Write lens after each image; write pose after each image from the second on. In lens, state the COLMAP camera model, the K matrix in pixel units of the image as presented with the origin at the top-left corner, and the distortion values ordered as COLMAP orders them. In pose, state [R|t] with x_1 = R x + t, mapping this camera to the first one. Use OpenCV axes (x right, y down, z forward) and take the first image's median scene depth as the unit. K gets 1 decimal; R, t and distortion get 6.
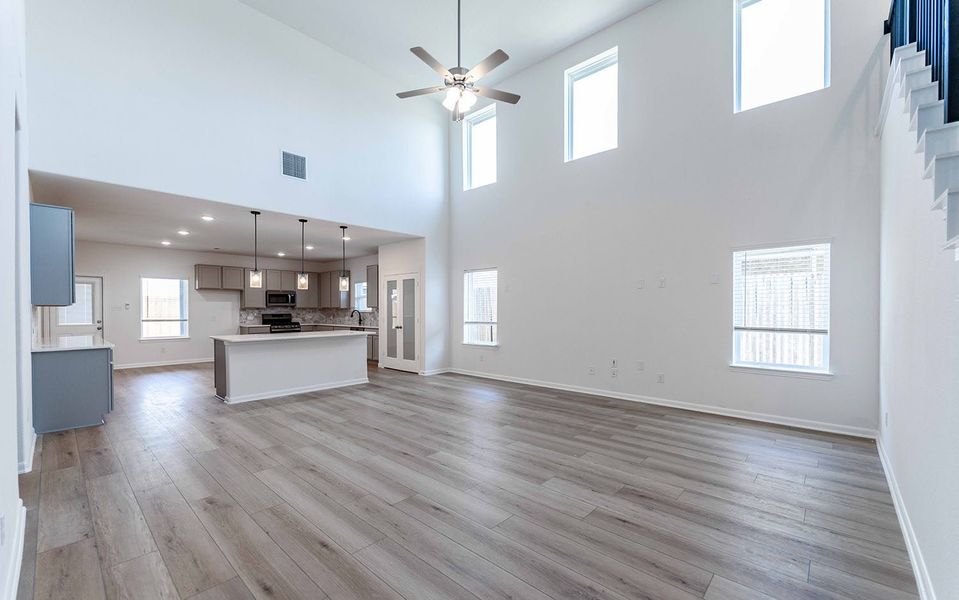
lens RADIAL K [[390.6, 0, 479.2], [0, 390.6, 307.7], [0, 0, 1]] dist [-0.007823, -0.000838]
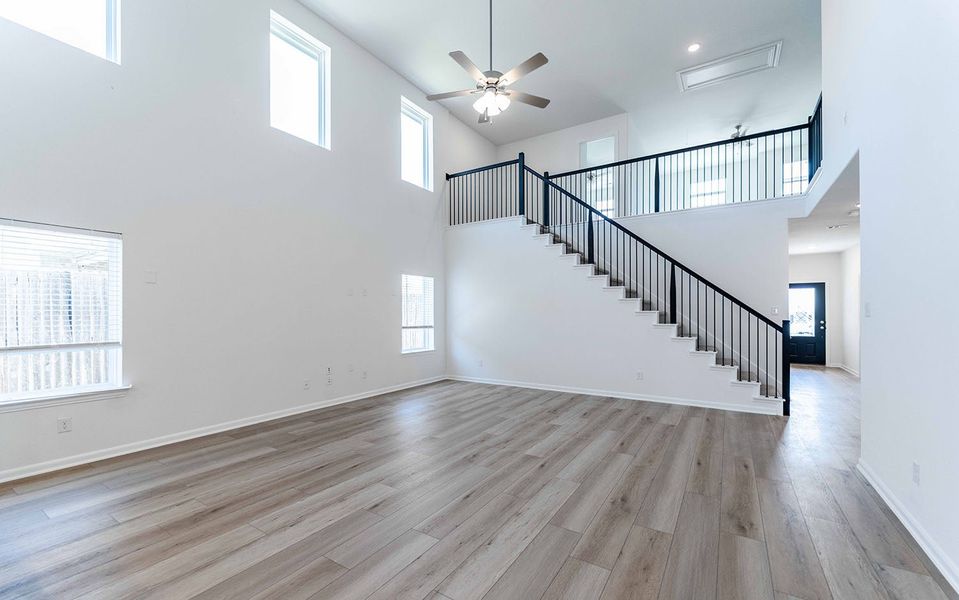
lens RADIAL K [[390.6, 0, 478.0], [0, 390.6, 313.7], [0, 0, 1]] dist [-0.007823, -0.000838]
pose [[-0.163693, -0.002053, 0.986509, -1.096922], [0.001462, 0.999996, 0.002324, -0.001358], [-0.986510, 0.001822, -0.163690, 1.299703]]
